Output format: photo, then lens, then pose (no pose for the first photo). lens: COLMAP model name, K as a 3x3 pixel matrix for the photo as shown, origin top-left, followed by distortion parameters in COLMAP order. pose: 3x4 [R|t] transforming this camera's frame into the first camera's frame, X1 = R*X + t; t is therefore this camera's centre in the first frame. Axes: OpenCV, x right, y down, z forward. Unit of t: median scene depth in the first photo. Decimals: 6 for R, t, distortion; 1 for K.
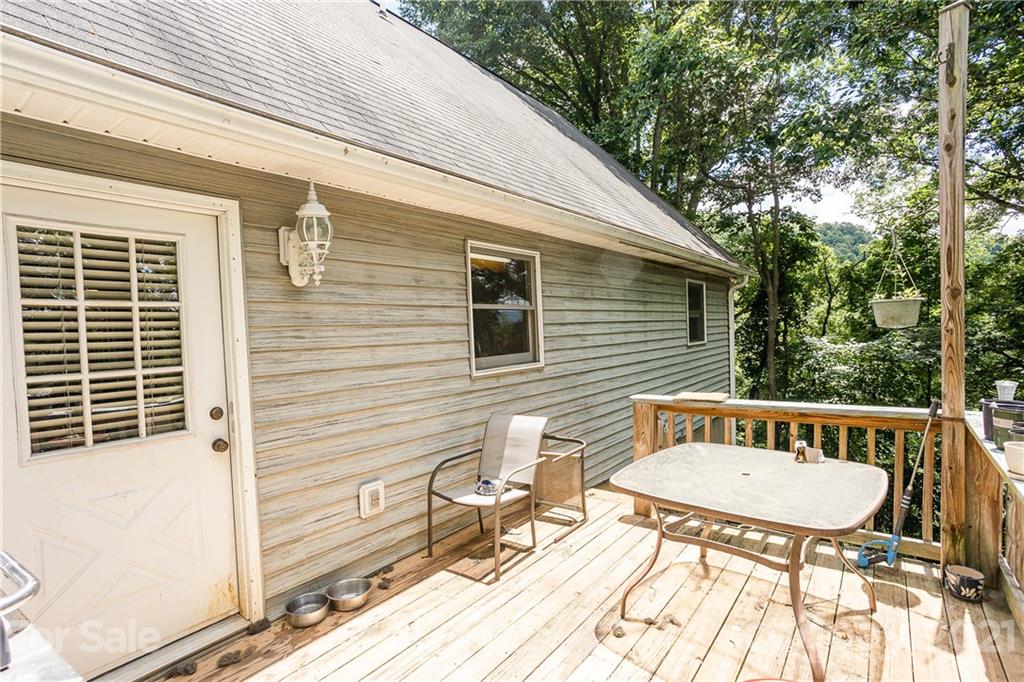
lens RADIAL K [[506.9, 0, 510.1], [0, 506.9, 344.3], [0, 0, 1]] dist [-0.055905, 0.042490]
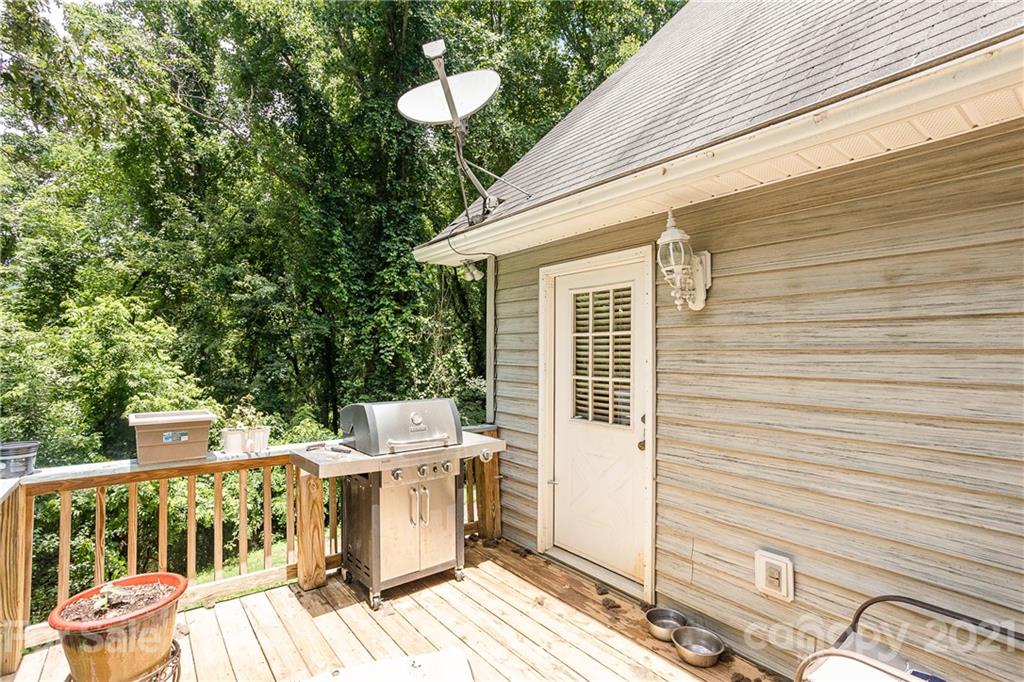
lens RADIAL K [[506.9, 0, 510.1], [0, 506.9, 344.3], [0, 0, 1]] dist [-0.055905, 0.042490]
pose [[-0.269318, 0.016532, -0.962910, 0.603849], [-0.021641, 0.999496, 0.023213, -0.059542], [0.962808, 0.027090, -0.268824, 0.858403]]
